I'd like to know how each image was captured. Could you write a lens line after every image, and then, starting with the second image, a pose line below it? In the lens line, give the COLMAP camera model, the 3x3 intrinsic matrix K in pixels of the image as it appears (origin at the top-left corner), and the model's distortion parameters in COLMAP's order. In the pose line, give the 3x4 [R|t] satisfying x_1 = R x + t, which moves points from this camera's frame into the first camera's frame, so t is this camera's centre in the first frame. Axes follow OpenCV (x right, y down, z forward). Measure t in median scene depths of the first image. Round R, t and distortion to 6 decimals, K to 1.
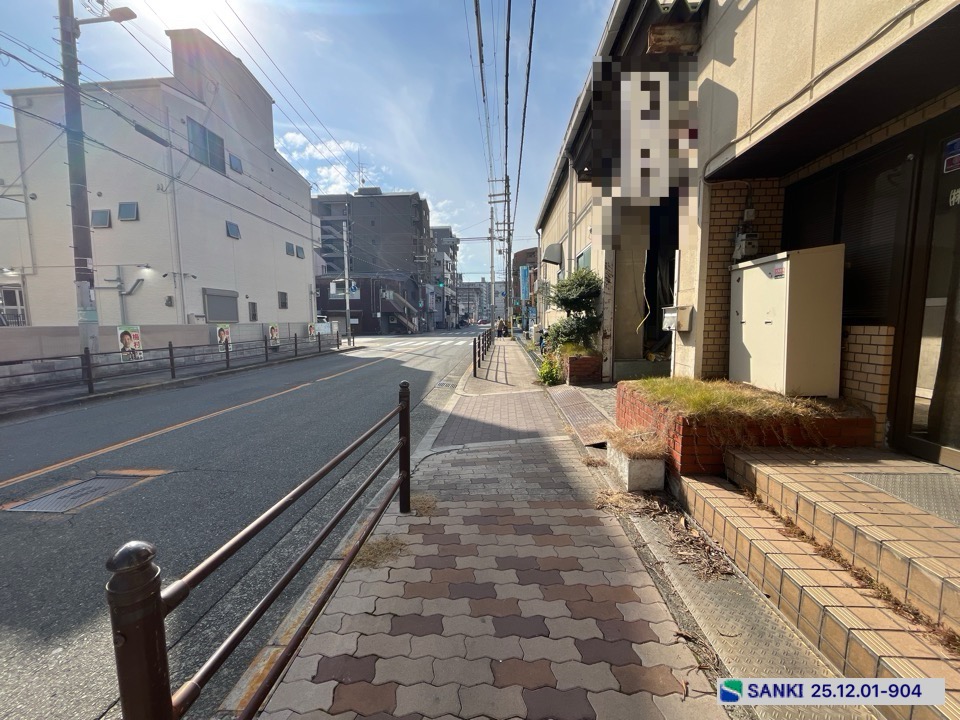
lens RADIAL K [[389.6, 0, 476.2], [0, 389.6, 360.4], [0, 0, 1]] dist [-0.002393, -0.000135]
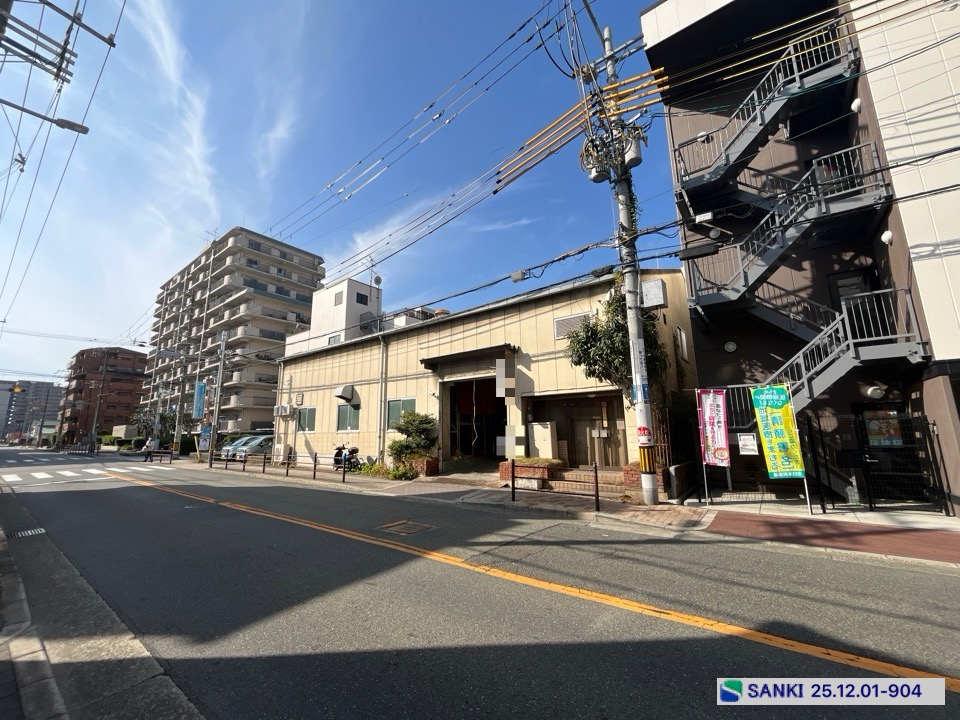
lens RADIAL K [[389.6, 0, 476.8], [0, 389.6, 359.5], [0, 0, 1]] dist [-0.002393, -0.000135]
pose [[0.558486, 0.159322, 0.814070, -2.325339], [0.091636, 0.963526, -0.251438, 0.031909], [-0.824437, 0.215023, 0.523516, -0.495192]]
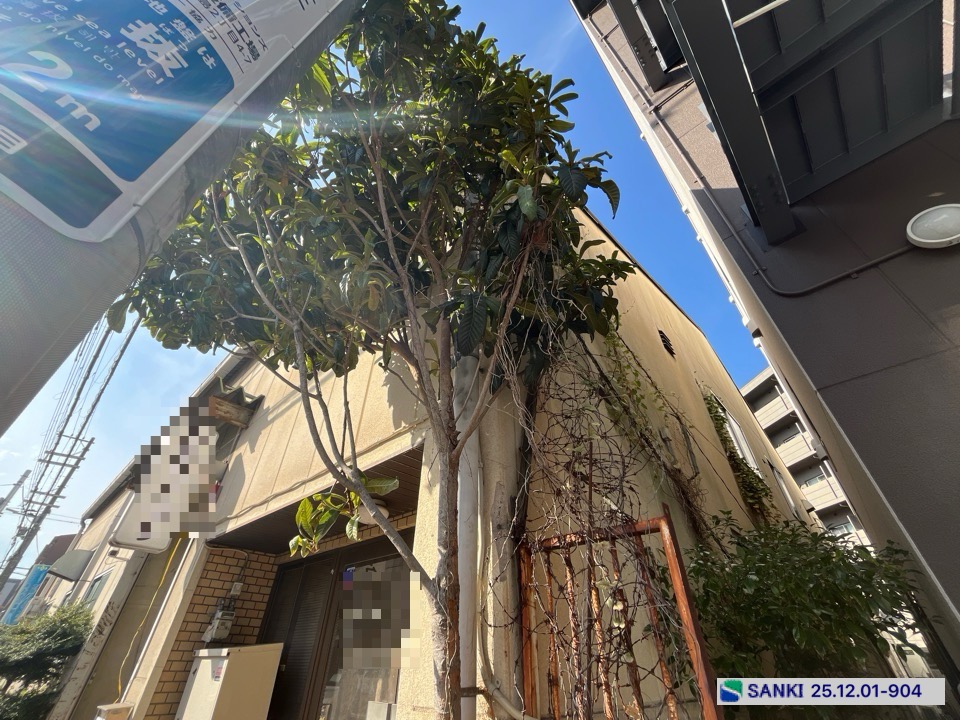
lens RADIAL K [[389.6, 0, 476.9], [0, 389.6, 361.9], [0, 0, 1]] dist [-0.002393, -0.000135]
pose [[0.632140, 0.489139, 0.600951, 0.191235], [0.060571, 0.741999, -0.667659, -0.093769], [-0.772483, 0.458454, 0.439419, -0.188266]]
